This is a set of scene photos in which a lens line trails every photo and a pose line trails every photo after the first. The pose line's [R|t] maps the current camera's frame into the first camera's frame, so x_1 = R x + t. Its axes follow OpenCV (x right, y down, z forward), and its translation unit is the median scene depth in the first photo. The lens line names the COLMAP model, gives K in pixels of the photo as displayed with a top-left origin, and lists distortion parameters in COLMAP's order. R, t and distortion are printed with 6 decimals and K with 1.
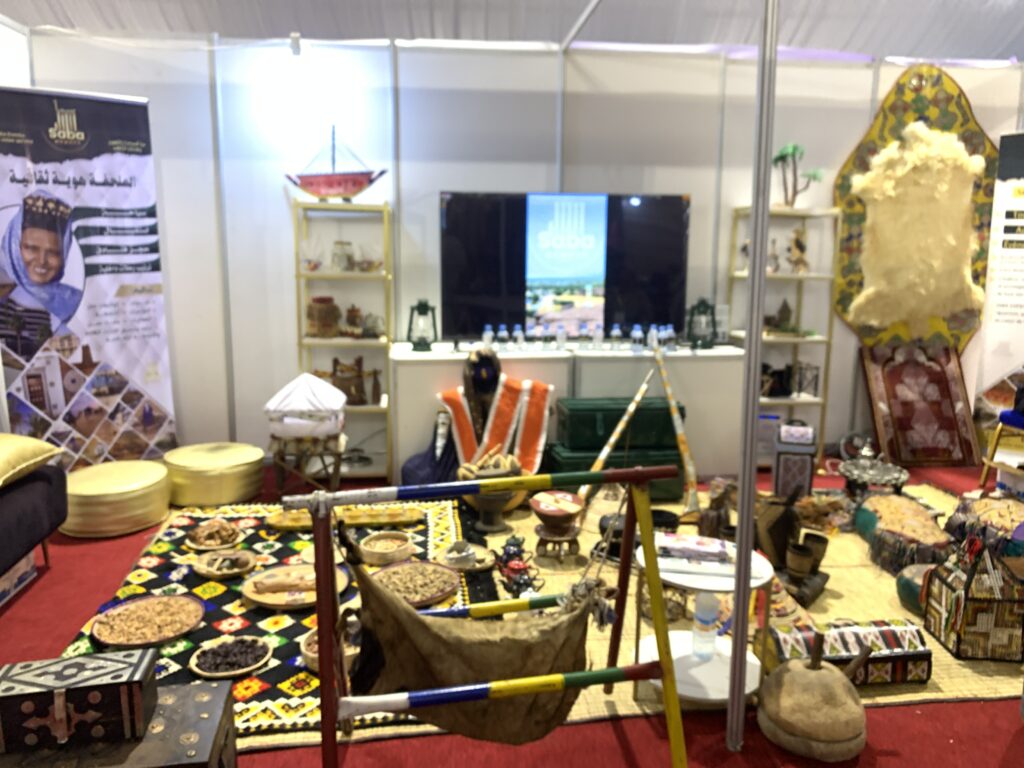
lens RADIAL K [[797.1, 0, 513.3], [0, 797.1, 380.9], [0, 0, 1]] dist [-0.049591, 0.095613]
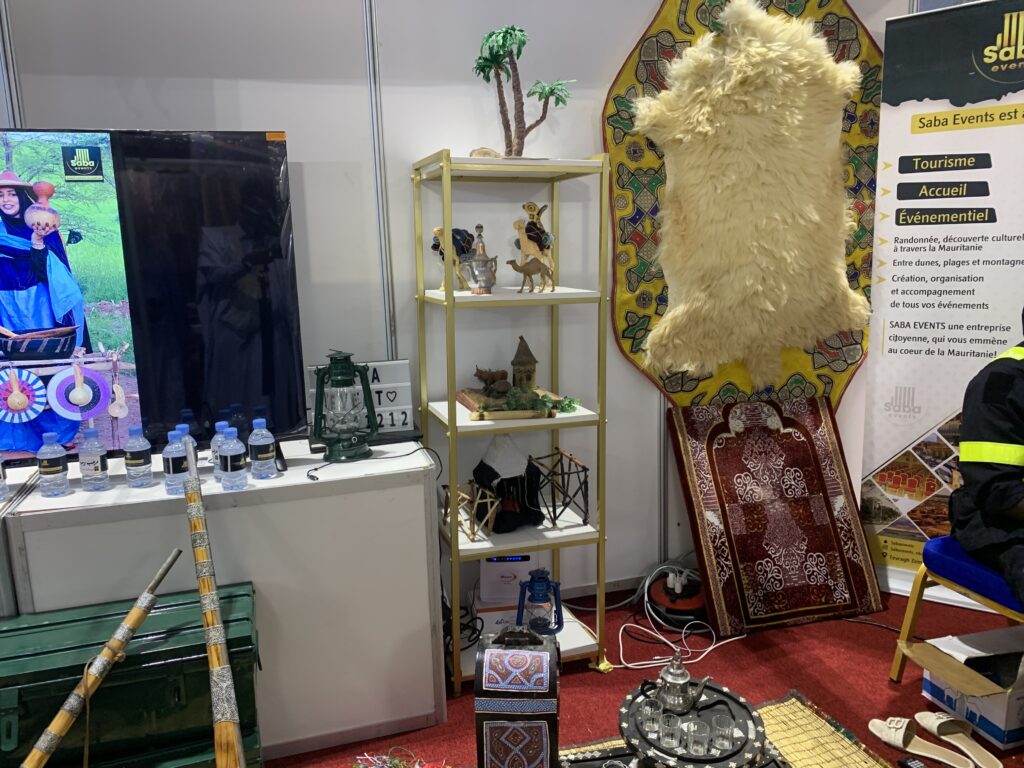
lens RADIAL K [[786.9, 0, 500.9], [0, 786.9, 384.9], [0, 0, 1]] dist [0.053499, -0.055916]
pose [[0.987154, -0.063245, 0.146723, 0.246031], [0.059934, 0.997840, 0.026887, -0.085198], [-0.148106, -0.017748, 0.988812, 0.477047]]
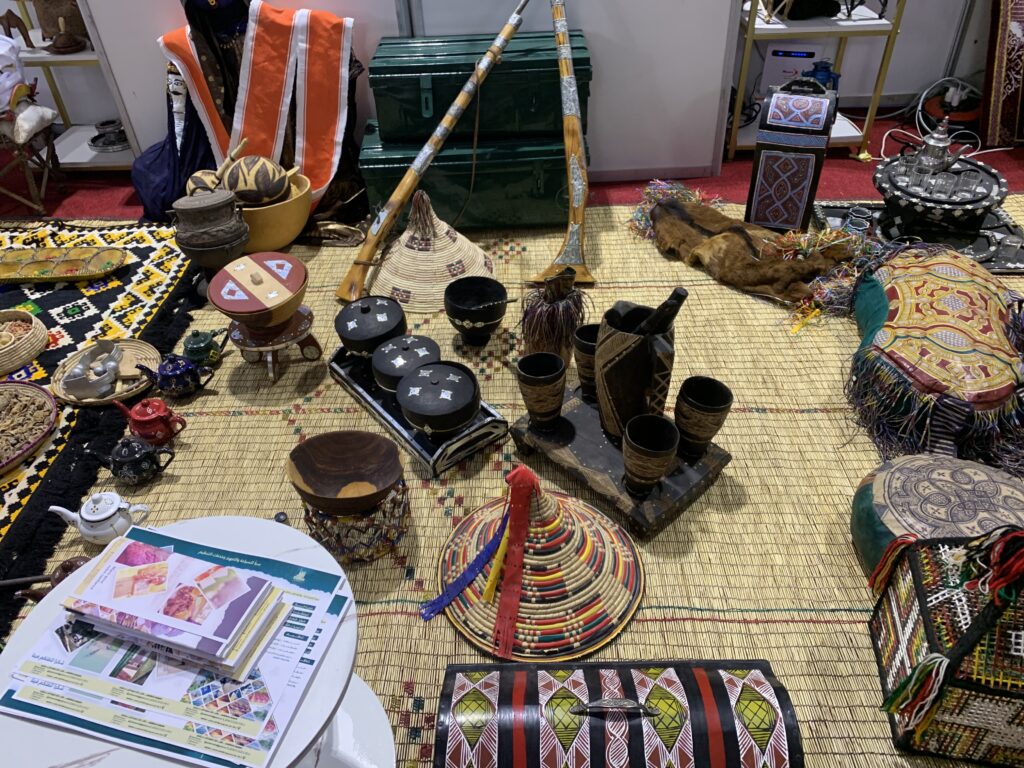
lens RADIAL K [[783.2, 0, 498.8], [0, 783.2, 386.3], [0, 0, 1]] dist [0.004113, 0.003222]
pose [[0.988130, 0.048867, -0.145641, 0.204604], [0.028141, 0.874433, 0.484330, -0.026143], [0.151021, -0.482679, 0.862678, 0.357665]]
